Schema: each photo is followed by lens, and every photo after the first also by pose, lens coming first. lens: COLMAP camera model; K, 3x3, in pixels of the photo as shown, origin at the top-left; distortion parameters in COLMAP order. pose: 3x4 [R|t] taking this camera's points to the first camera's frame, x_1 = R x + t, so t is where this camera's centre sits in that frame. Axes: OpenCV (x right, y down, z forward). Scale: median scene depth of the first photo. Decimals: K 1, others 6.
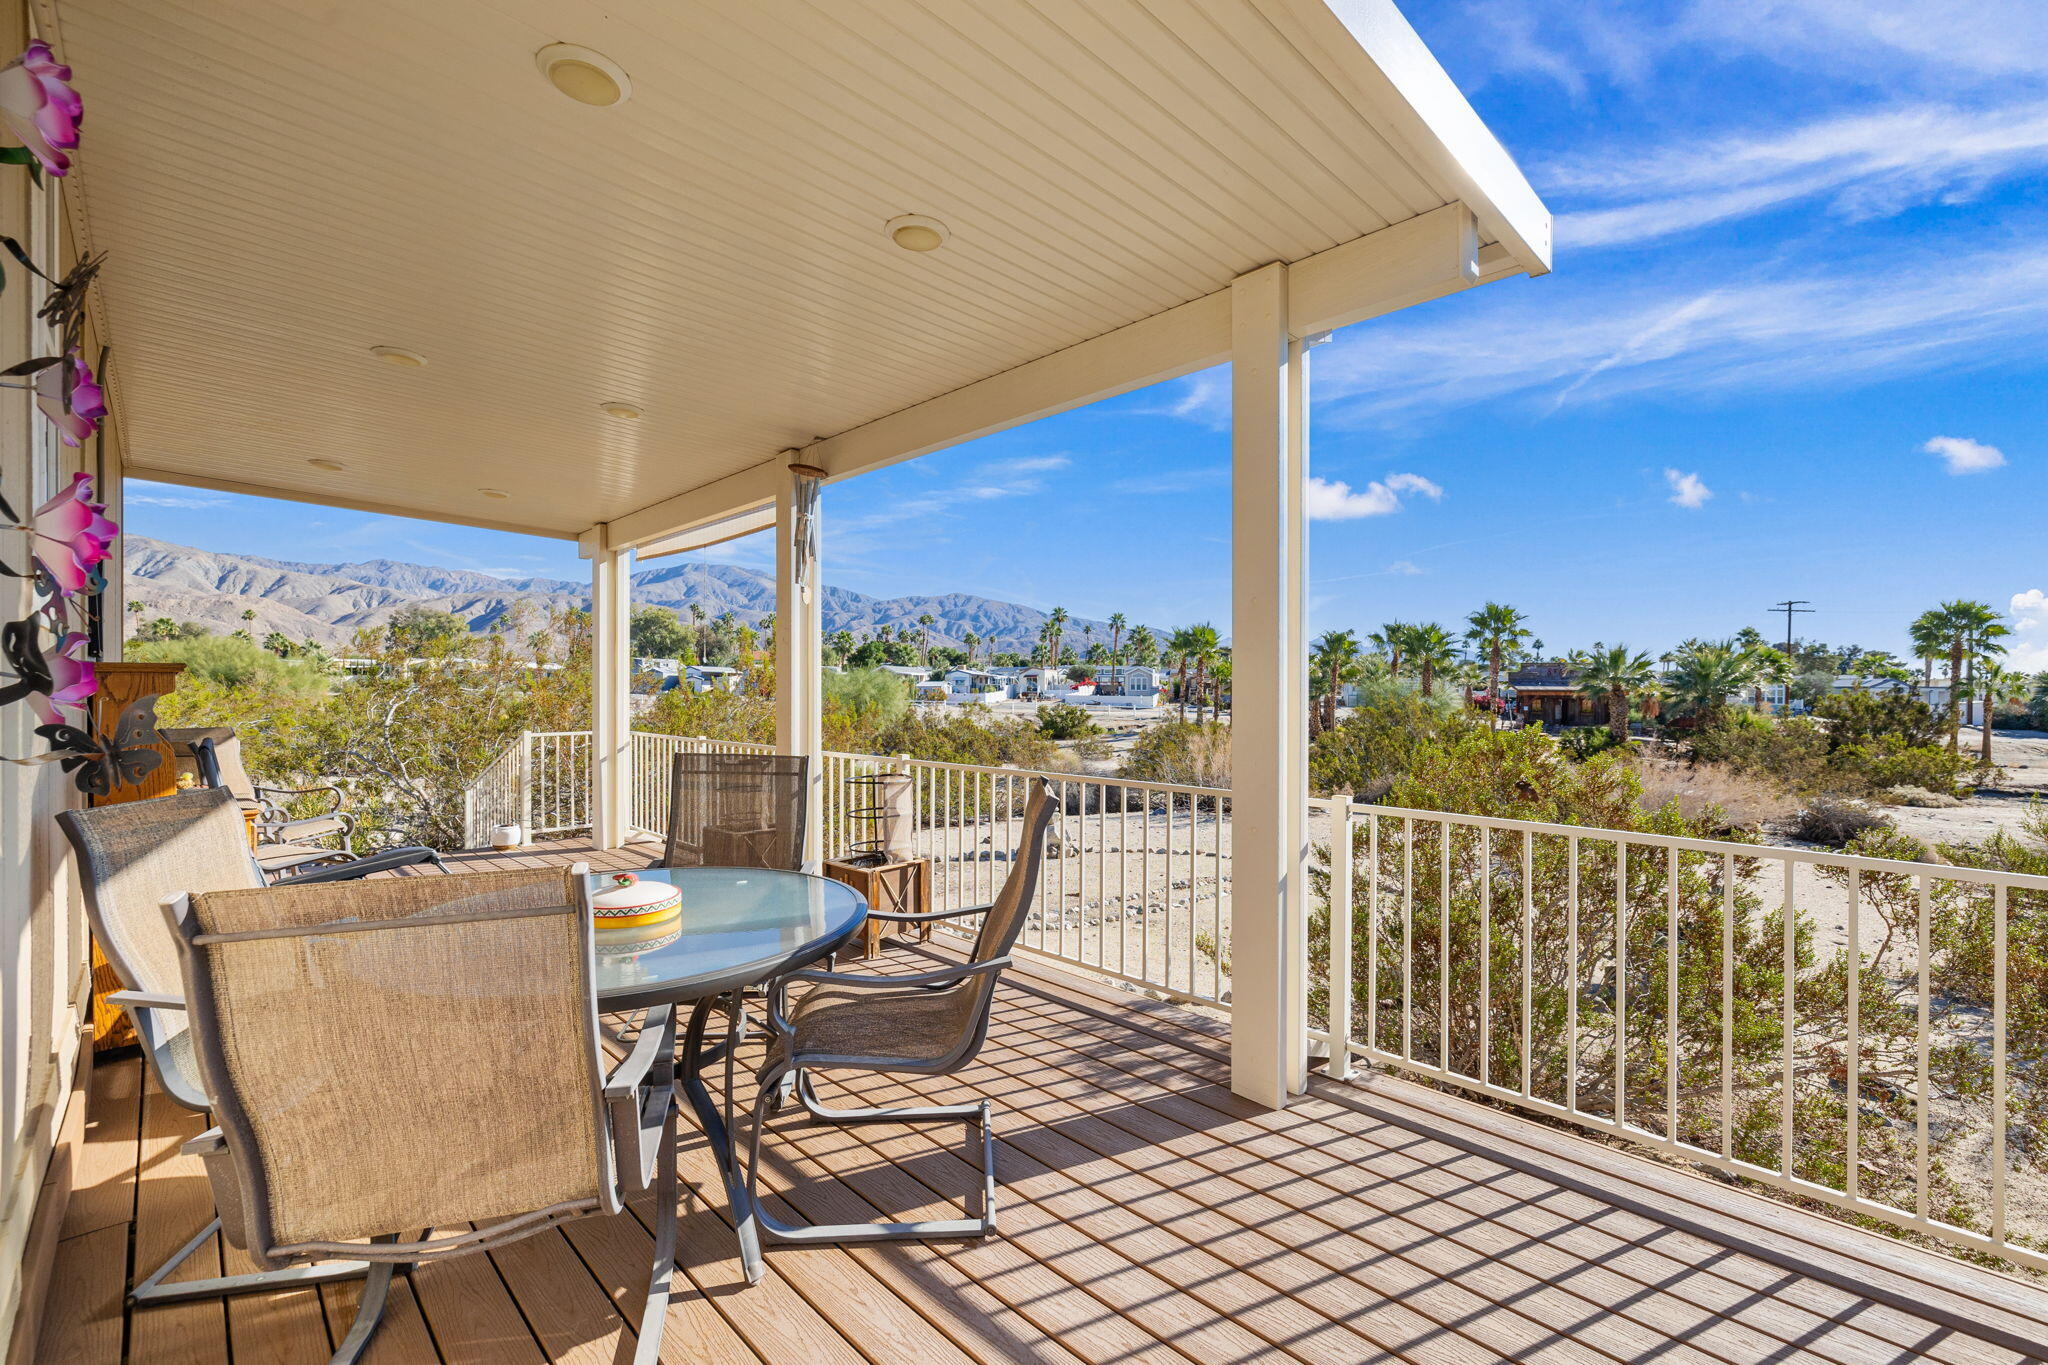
lens RADIAL K [[876.6, 0, 1024.0], [0, 876.6, 682.5], [0, 0, 1]] dist [0.004410, -0.000167]
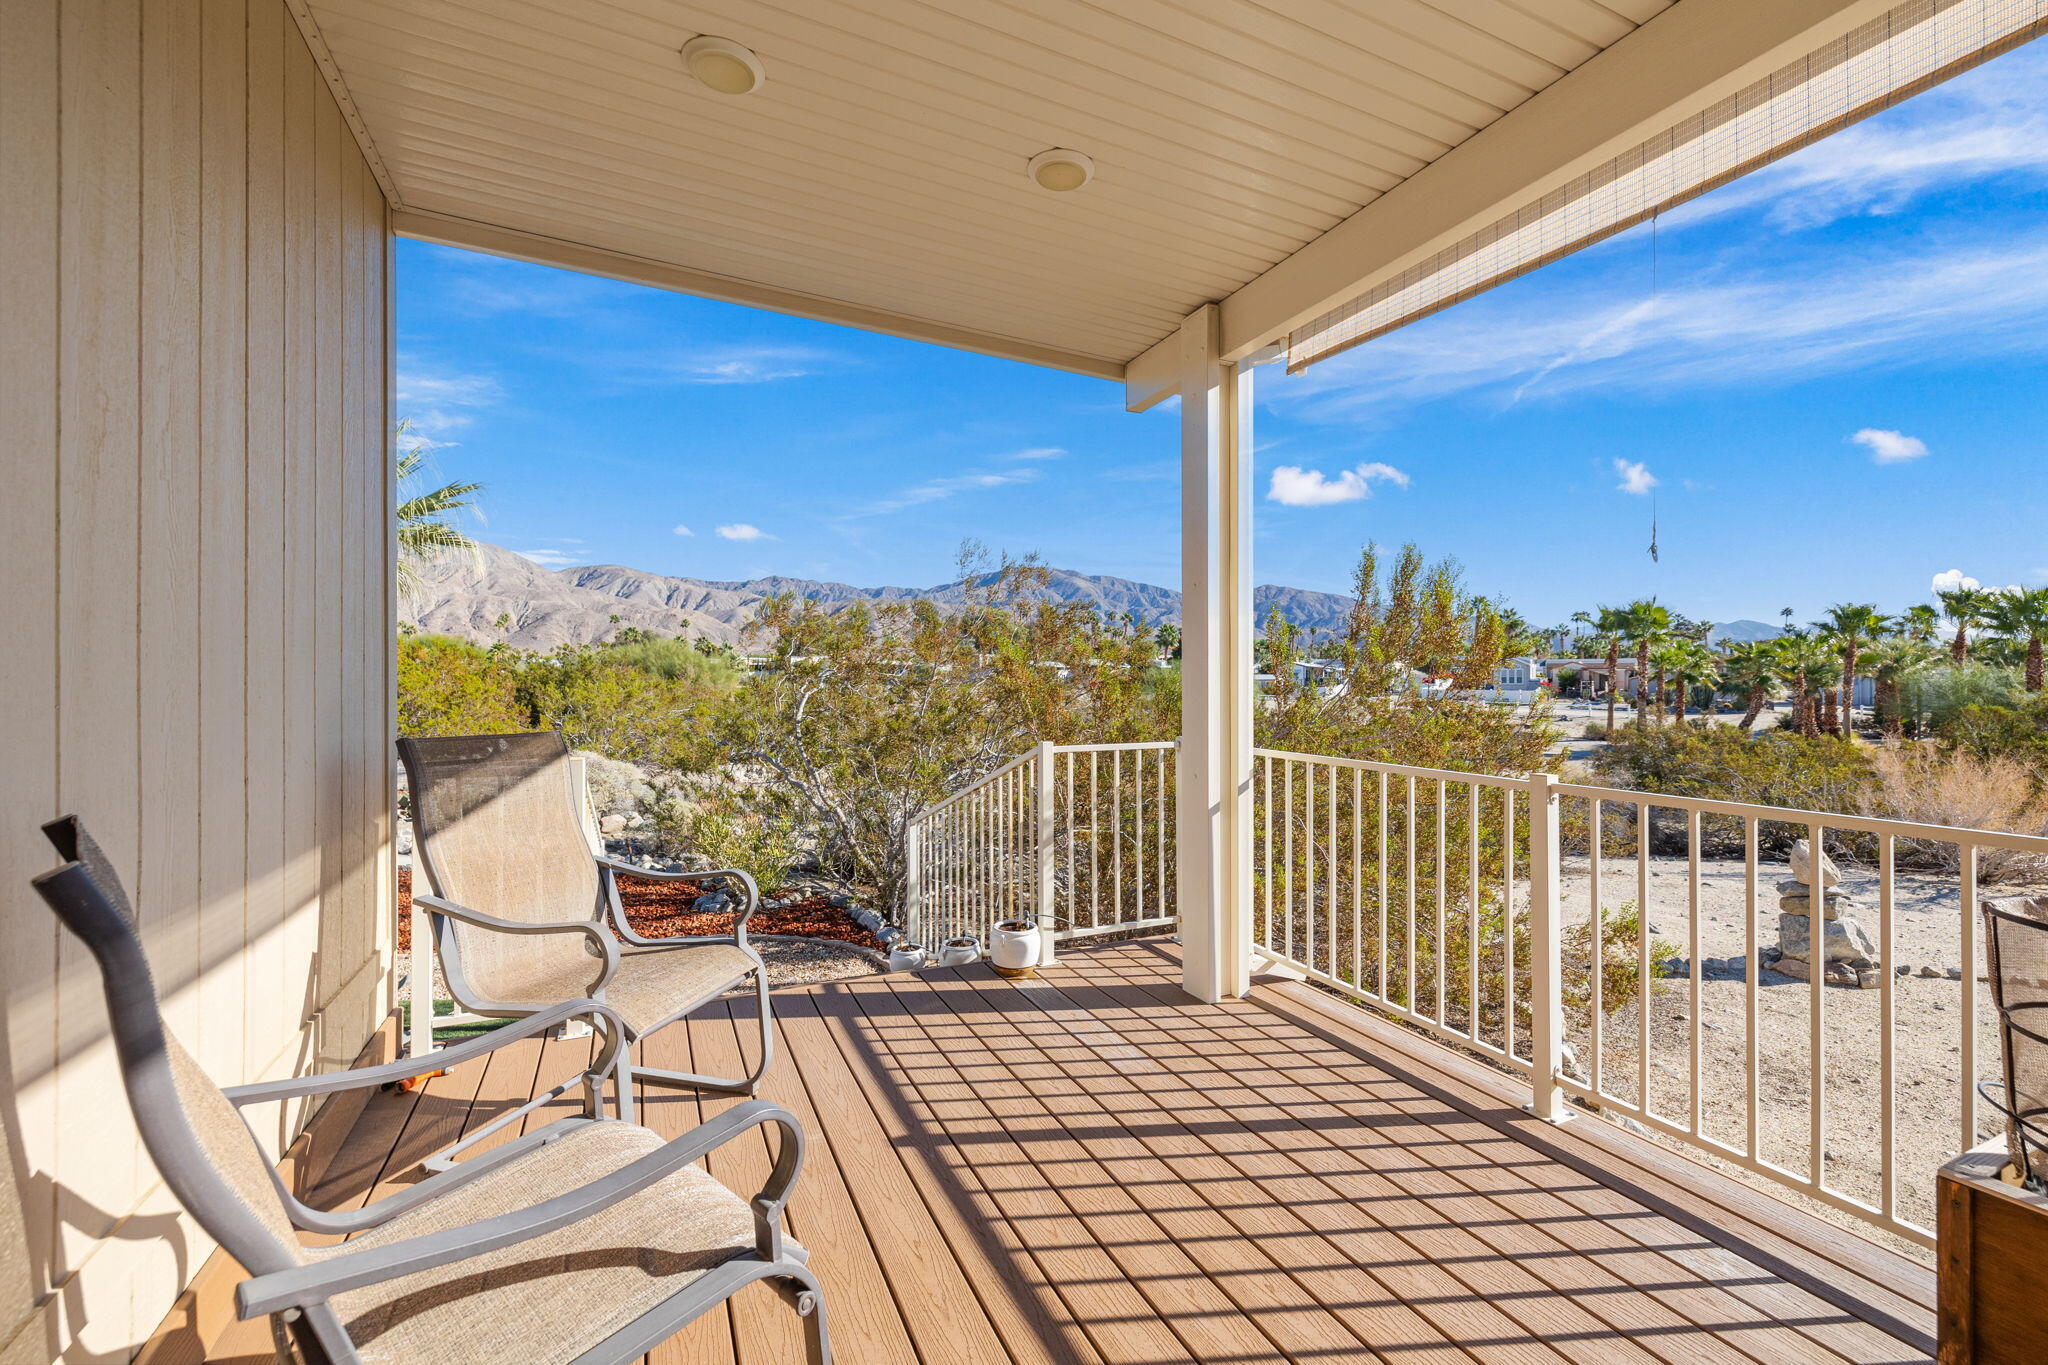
lens RADIAL K [[867.2, 0, 1018.7], [0, 867.2, 673.9], [0, 0, 1]] dist [0.000226, -0.000593]
pose [[0.937166, -0.003935, -0.348860, -0.056208], [0.002739, 0.999989, -0.003923, 0.002415], [0.348872, 0.002721, 0.937167, 0.071816]]
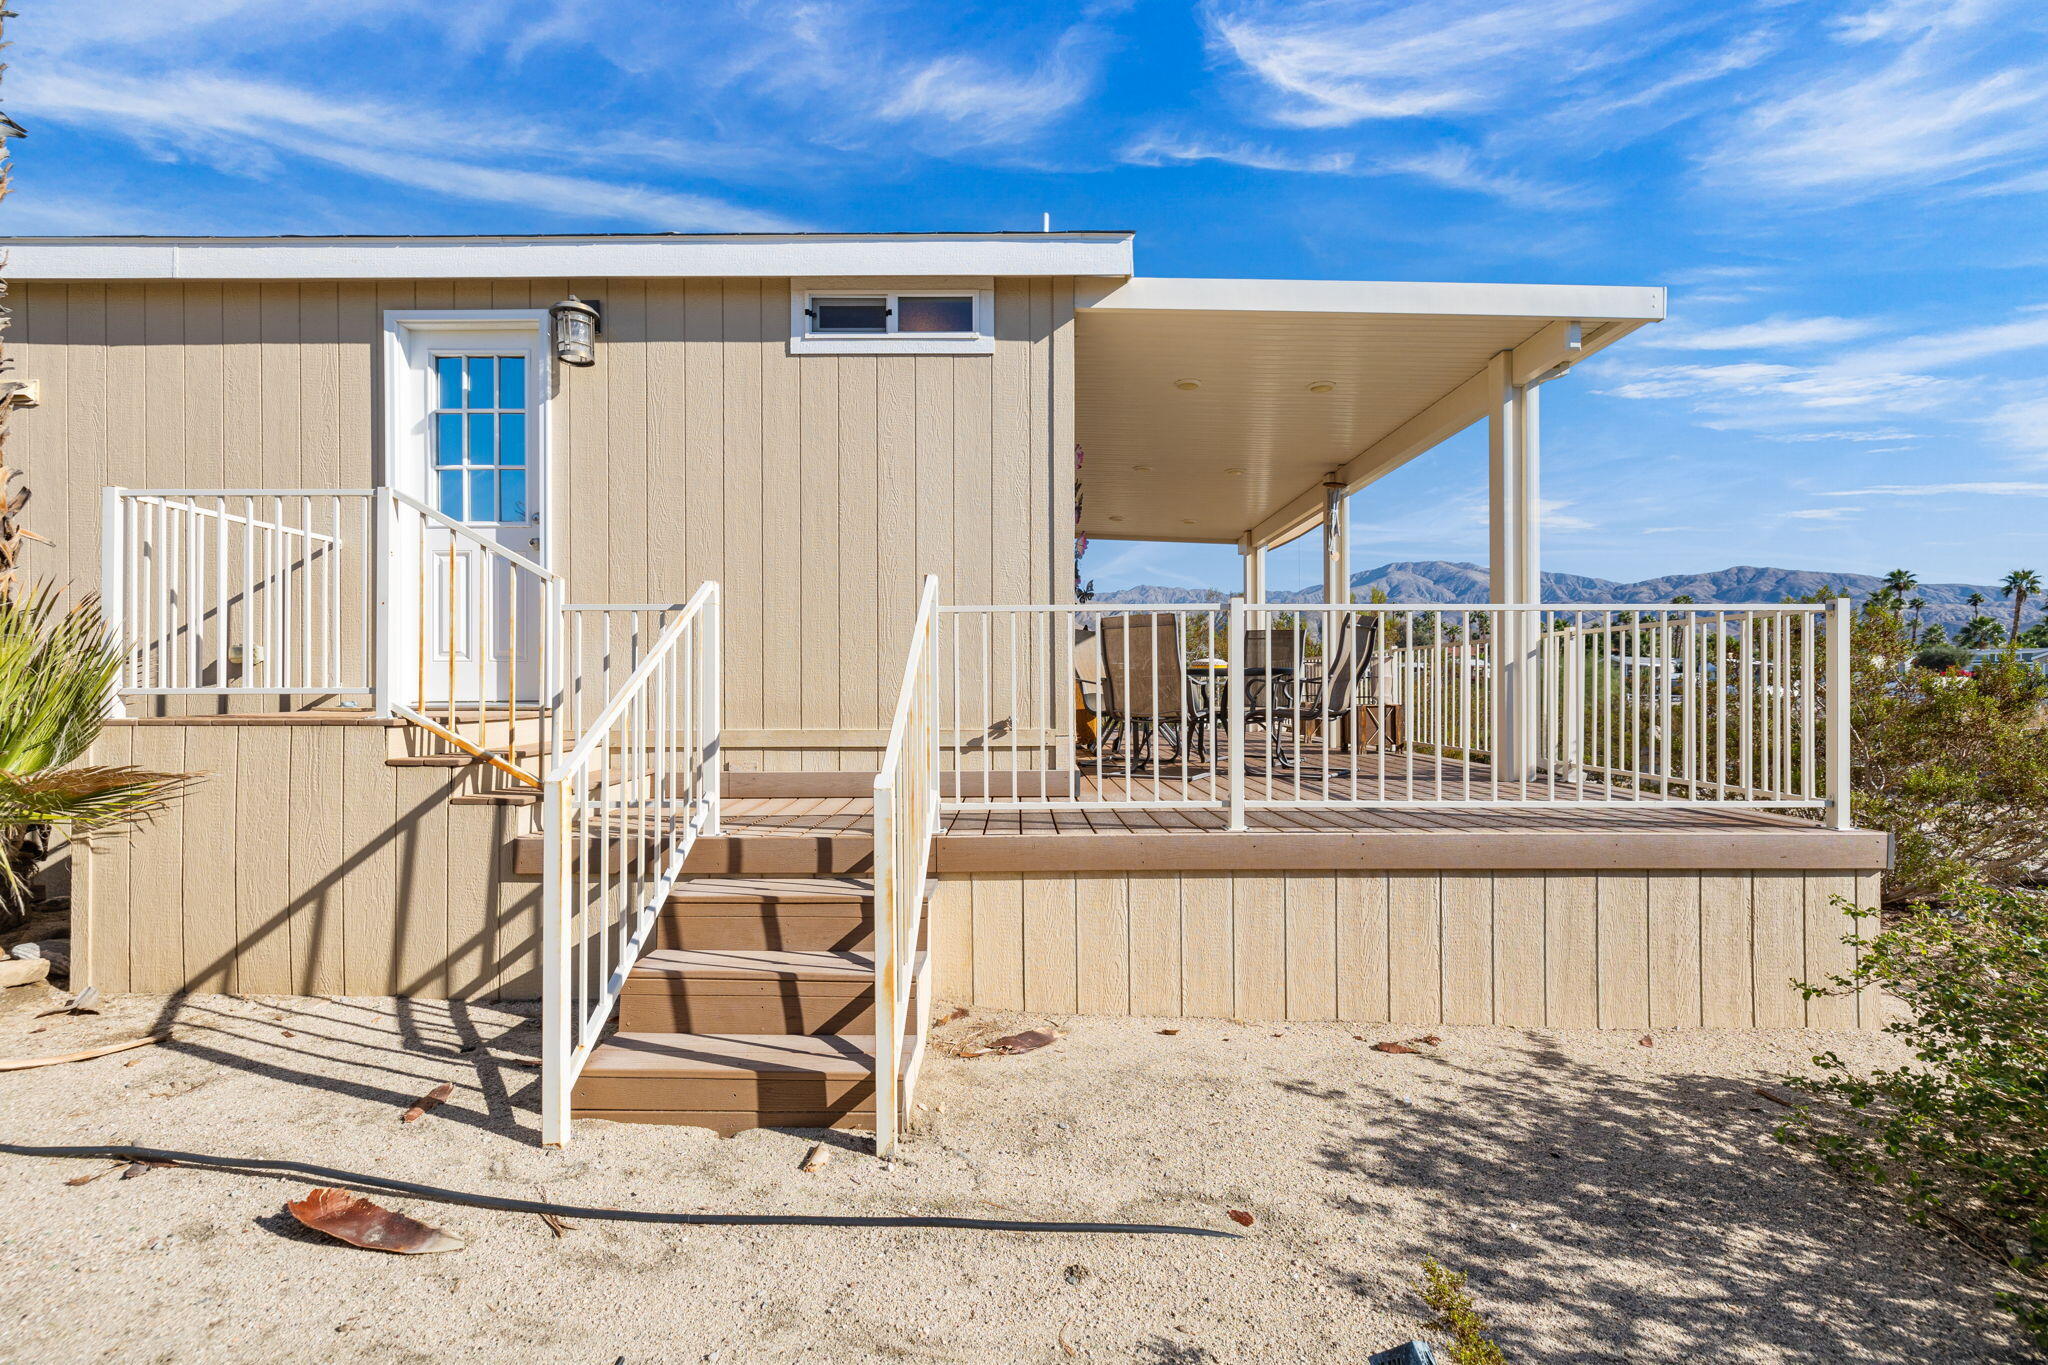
lens RADIAL K [[858.5, 0, 1024.0], [0, 858.5, 682.5], [0, 0, 1]] dist [0.010103, -0.000042]
pose [[0.717585, -0.003242, -0.696463, 0.044815], [0.003514, 0.999993, -0.001034, 0.013565], [0.696462, -0.001705, 0.717592, -0.059128]]
